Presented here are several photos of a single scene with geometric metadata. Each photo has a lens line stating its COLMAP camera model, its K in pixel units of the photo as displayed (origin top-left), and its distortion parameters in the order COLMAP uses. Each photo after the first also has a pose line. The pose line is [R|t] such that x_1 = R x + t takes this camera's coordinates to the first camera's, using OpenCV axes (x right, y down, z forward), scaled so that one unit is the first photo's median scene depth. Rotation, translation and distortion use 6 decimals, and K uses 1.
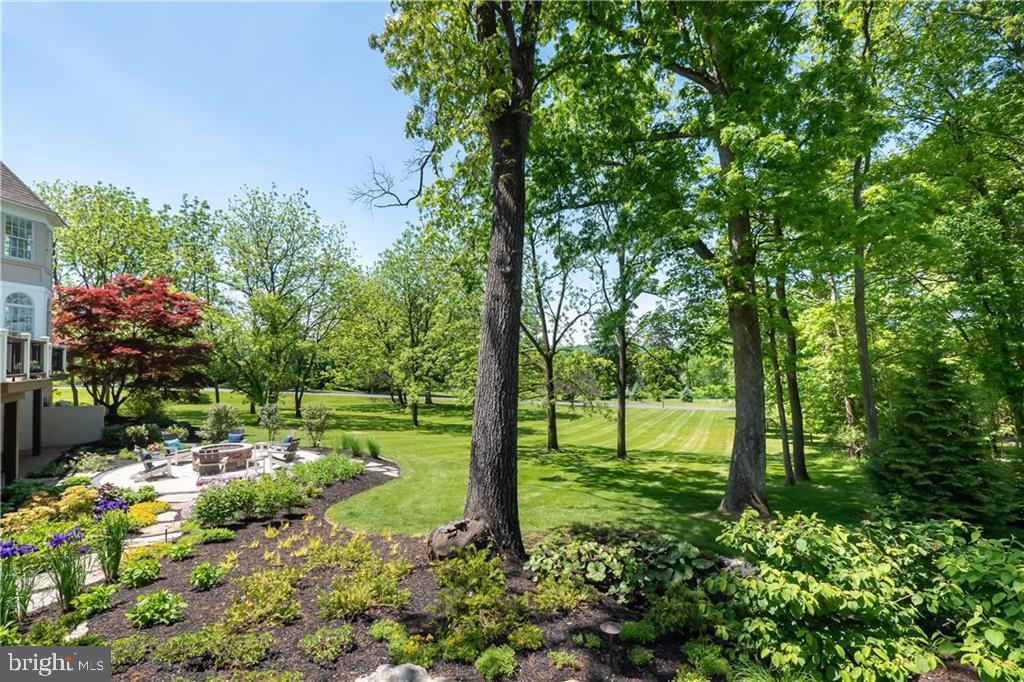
lens RADIAL K [[425.0, 0, 512.0], [0, 425.0, 341.0], [0, 0, 1]] dist [-0.000349, -0.000168]
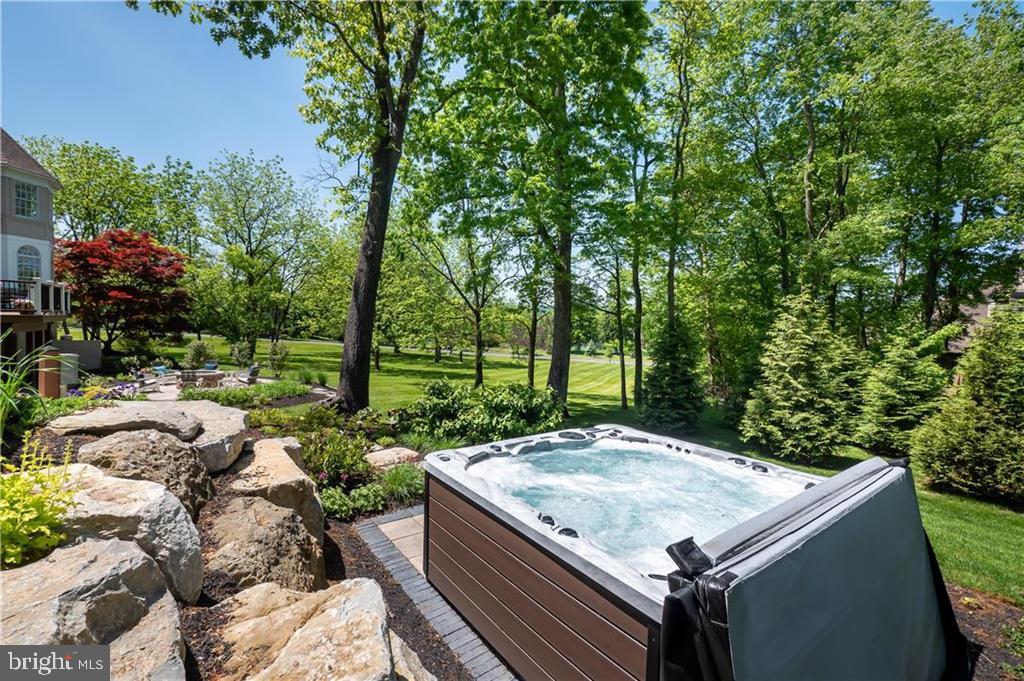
lens RADIAL K [[433.0, 0, 529.2], [0, 433.0, 318.2], [0, 0, 1]] dist [-0.001119, 0.000266]
pose [[0.998784, 0.028156, 0.040474, 0.131522], [-0.029916, 0.998603, 0.043566, -0.001844], [-0.039191, -0.044724, 0.998230, -0.174042]]
